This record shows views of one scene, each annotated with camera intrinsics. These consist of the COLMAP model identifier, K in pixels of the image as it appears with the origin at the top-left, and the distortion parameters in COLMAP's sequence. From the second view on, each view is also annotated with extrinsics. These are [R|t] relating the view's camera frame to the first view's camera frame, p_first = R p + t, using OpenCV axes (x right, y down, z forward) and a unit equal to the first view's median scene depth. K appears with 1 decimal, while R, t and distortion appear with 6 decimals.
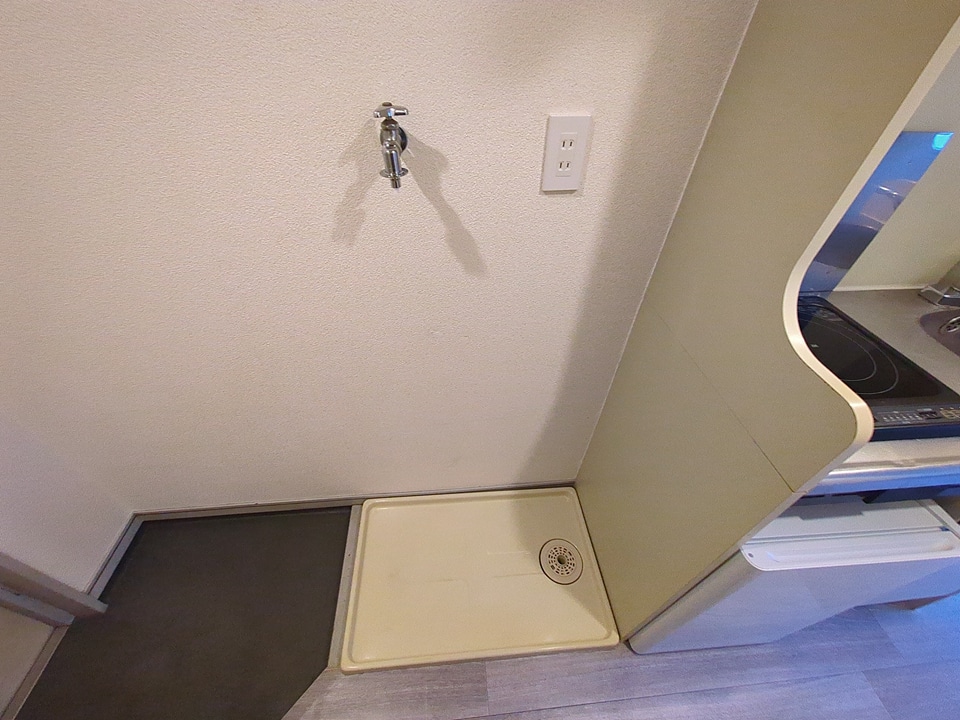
lens RADIAL K [[378.9, 0, 476.4], [0, 378.9, 354.8], [0, 0, 1]] dist [0.002200, 0.000236]
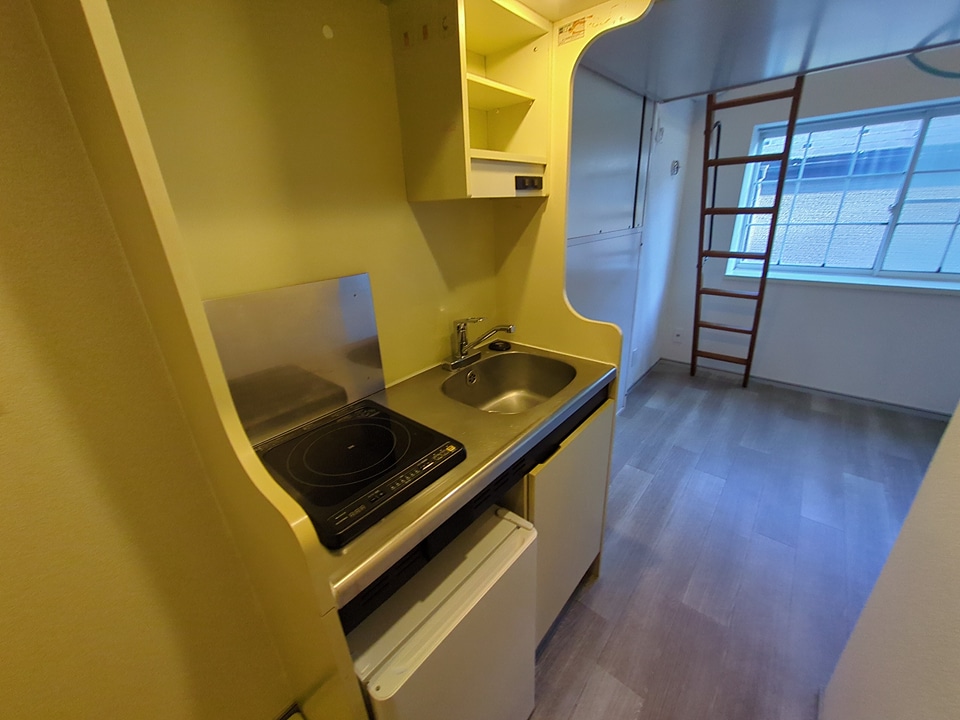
lens RADIAL K [[378.9, 0, 476.4], [0, 378.9, 354.8], [0, 0, 1]] dist [0.002200, 0.000236]
pose [[0.714737, -0.306586, 0.628615, 0.447893], [0.513704, 0.840061, -0.174372, 0.110366], [-0.474615, 0.447552, 0.757917, -0.116501]]
